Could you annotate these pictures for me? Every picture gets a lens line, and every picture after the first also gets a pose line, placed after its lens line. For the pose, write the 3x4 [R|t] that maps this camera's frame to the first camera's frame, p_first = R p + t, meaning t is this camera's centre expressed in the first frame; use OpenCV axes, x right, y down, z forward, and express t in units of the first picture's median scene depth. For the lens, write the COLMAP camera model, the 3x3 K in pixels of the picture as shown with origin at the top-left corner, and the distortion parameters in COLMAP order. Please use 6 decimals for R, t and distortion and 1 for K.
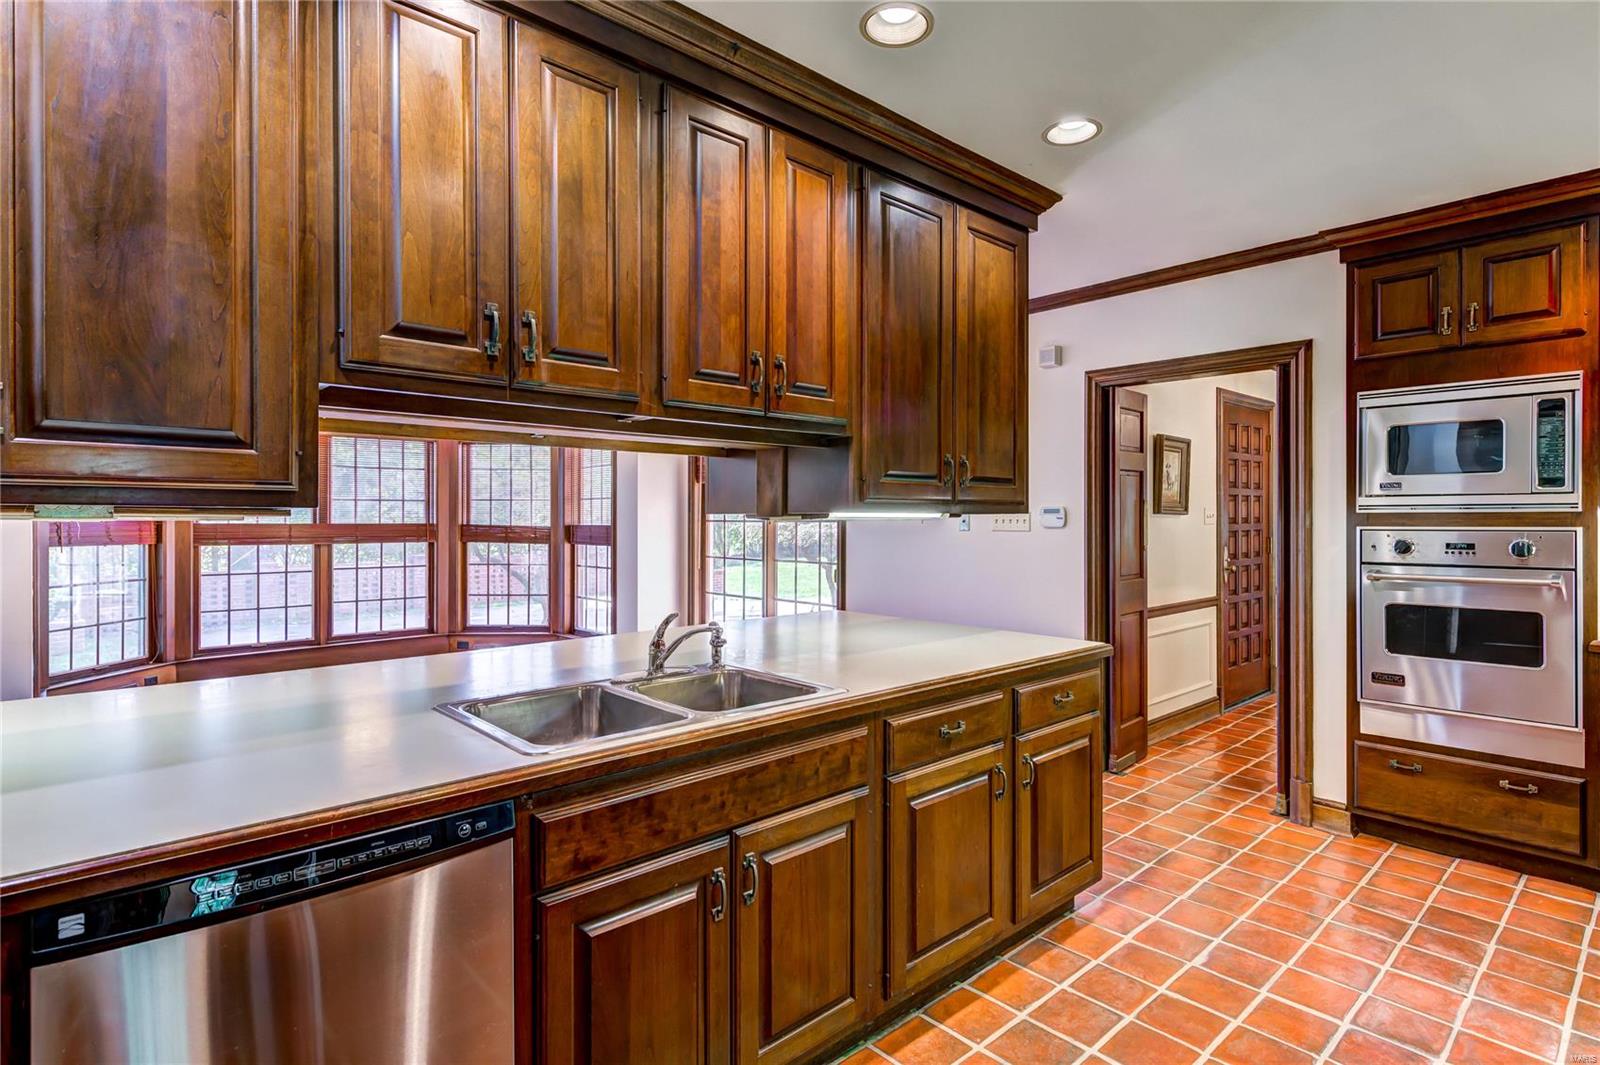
lens RADIAL K [[808.0, 0, 810.5], [0, 808.0, 522.4], [0, 0, 1]] dist [0.010424, -0.001827]
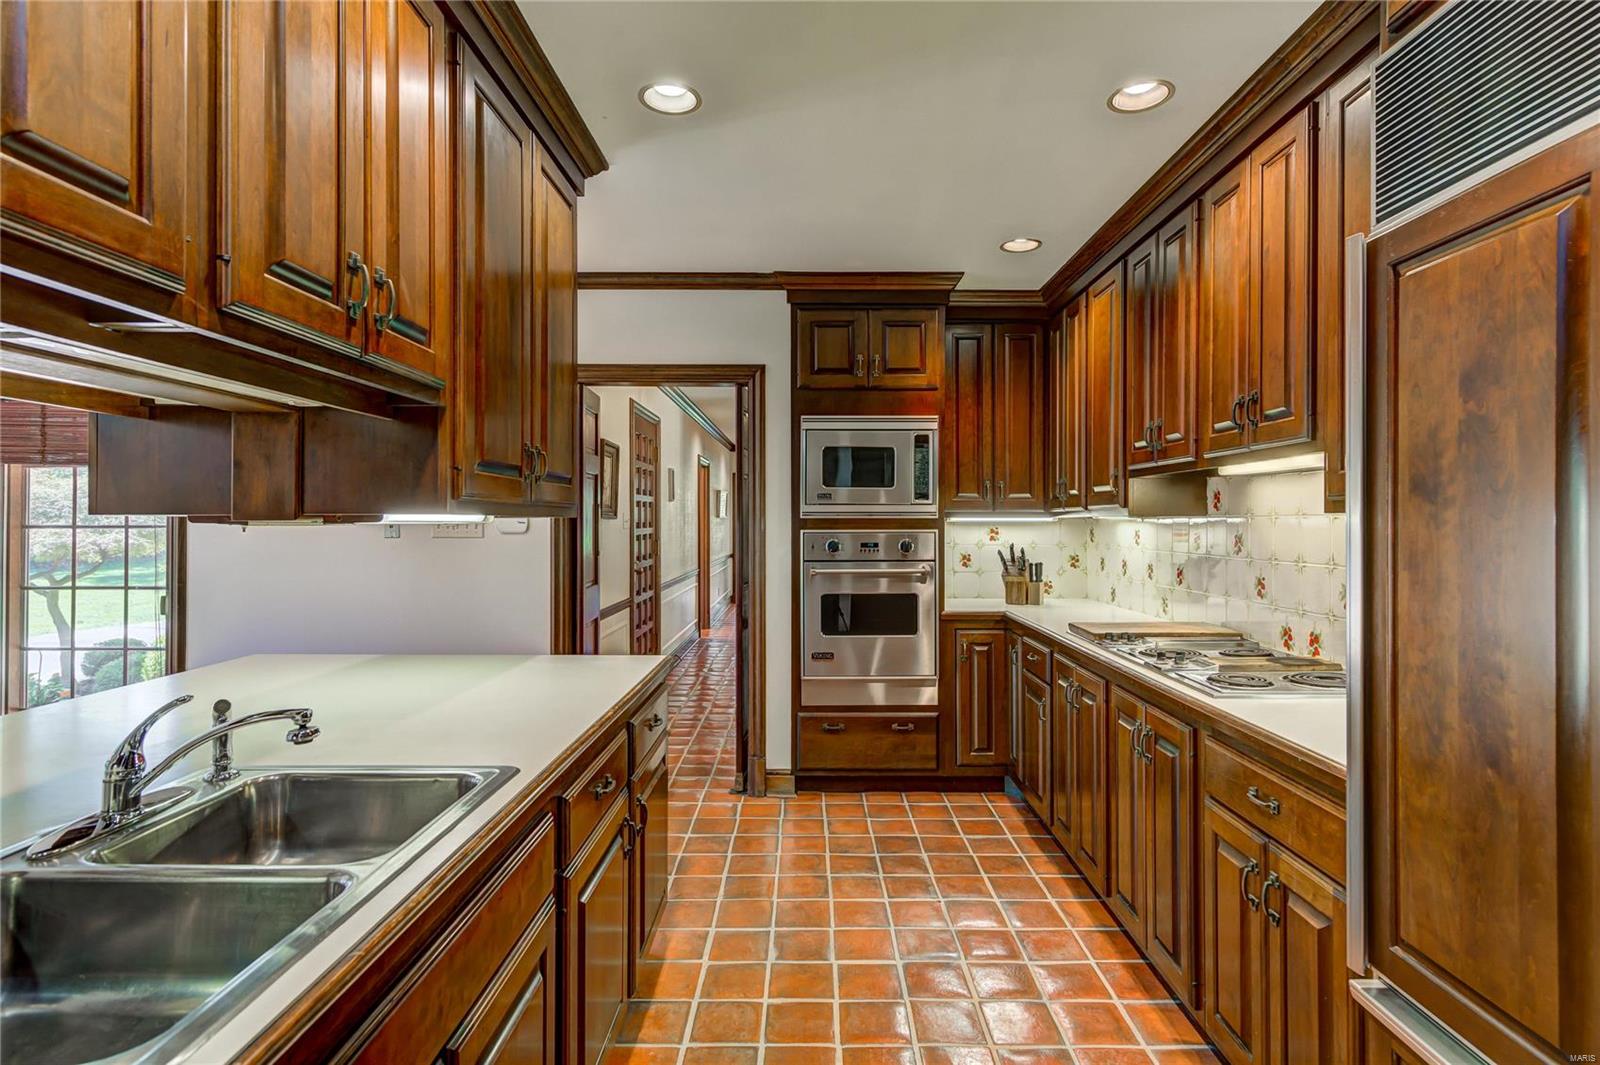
lens RADIAL K [[808.0, 0, 801.2], [0, 808.0, 522.9], [0, 0, 1]] dist [0.010424, -0.001827]
pose [[0.684313, 0.000665, 0.729188, -0.191548], [0.003133, 0.999988, -0.003852, -0.000709], [-0.729181, 0.004921, 0.684303, 0.217706]]
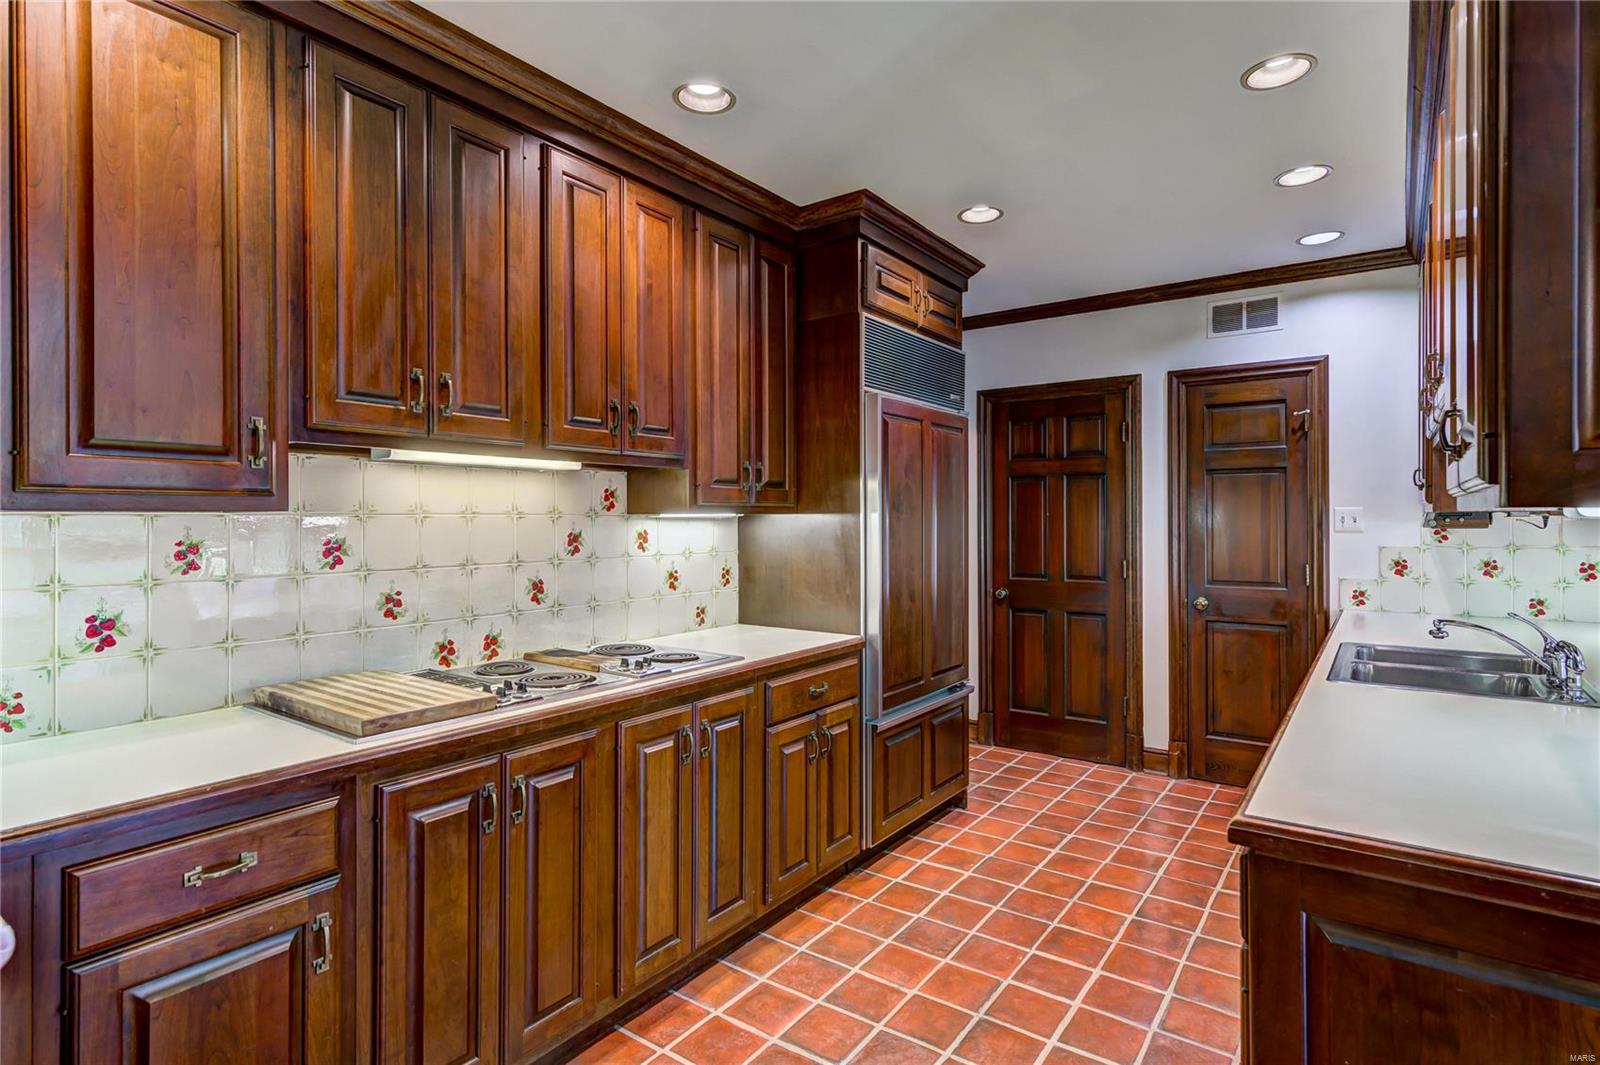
lens RADIAL K [[808.0, 0, 799.8], [0, 808.0, 520.0], [0, 0, 1]] dist [0.010424, -0.001827]
pose [[-0.980561, 0.005232, -0.196146, 0.614597], [0.003769, 0.999962, 0.007831, -0.009603], [0.196179, 0.006939, -0.980544, 1.237554]]
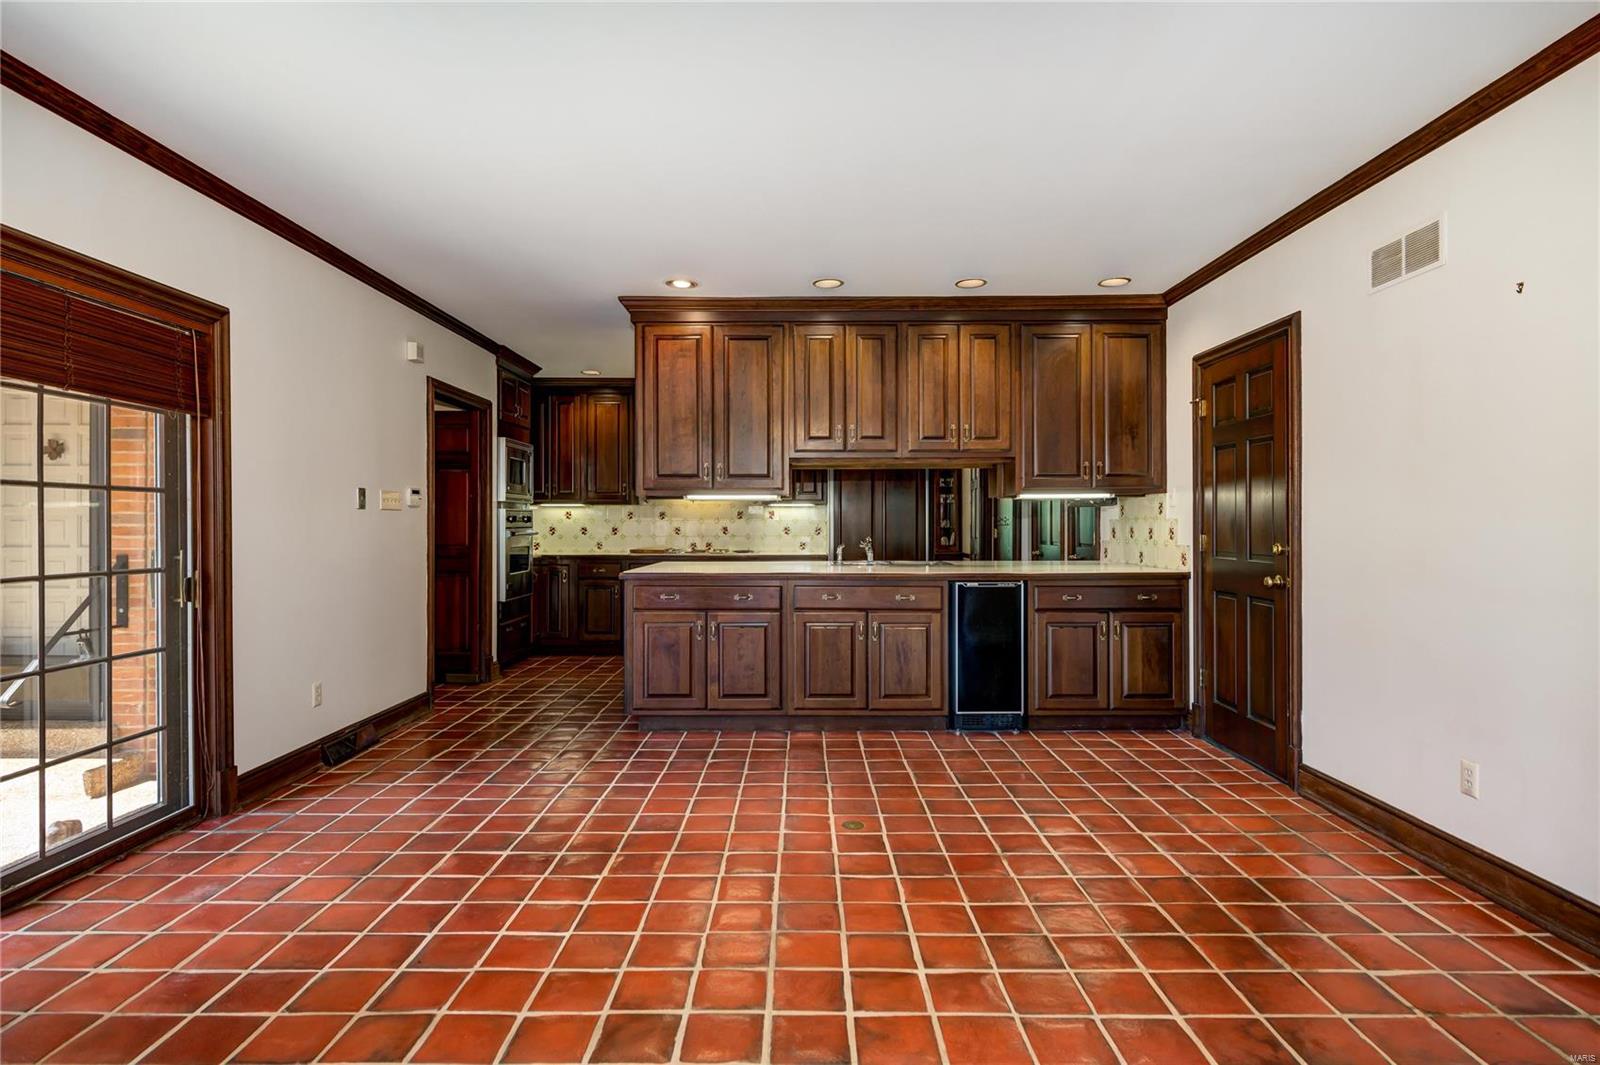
lens RADIAL K [[796.9, 0, 805.4], [0, 796.9, 523.1], [0, 0, 1]] dist [0.002079, 0.000060]
pose [[-0.734550, 0.000440, 0.678554, -1.169205], [0.006376, 0.999960, 0.006254, 0.032615], [-0.678525, 0.008920, -0.734524, 2.034346]]
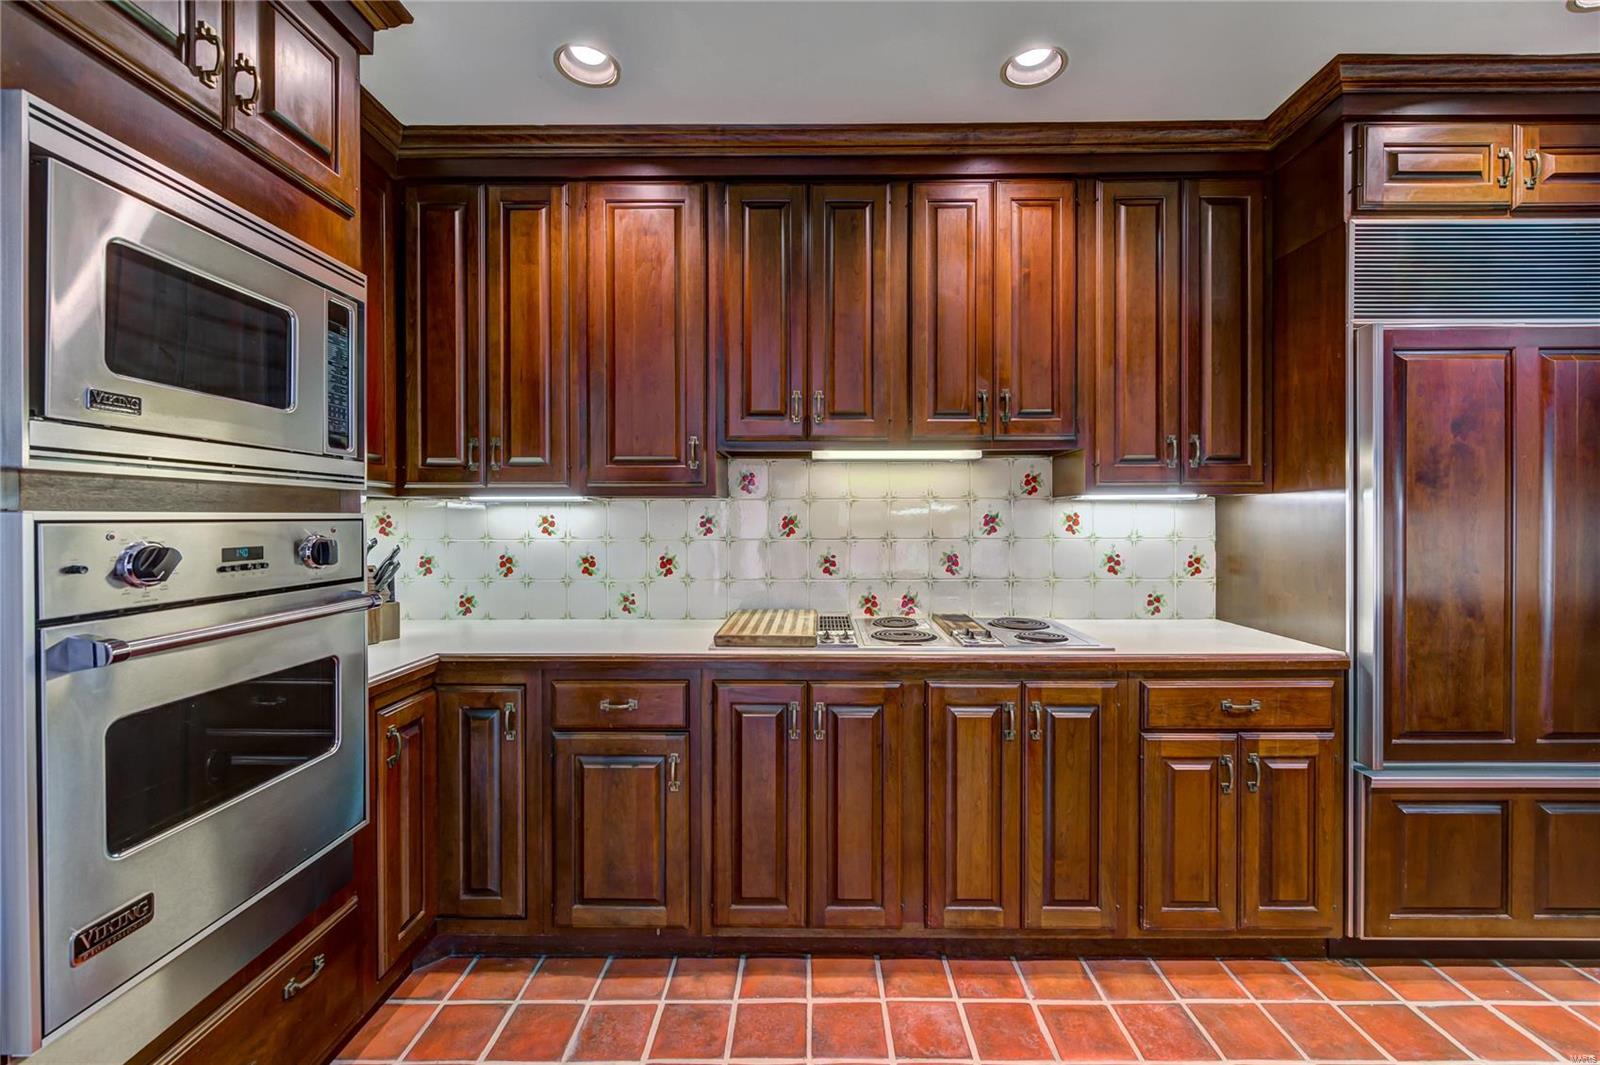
lens RADIAL K [[649.4, 0, 813.7], [0, 649.4, 521.7], [0, 0, 1]] dist [0.002792, -0.001579]
pose [[-0.730104, 0.000089, 0.683336, 0.299903], [0.008338, 0.999927, 0.008778, 0.010267], [-0.683285, 0.012106, -0.730051, 1.055650]]
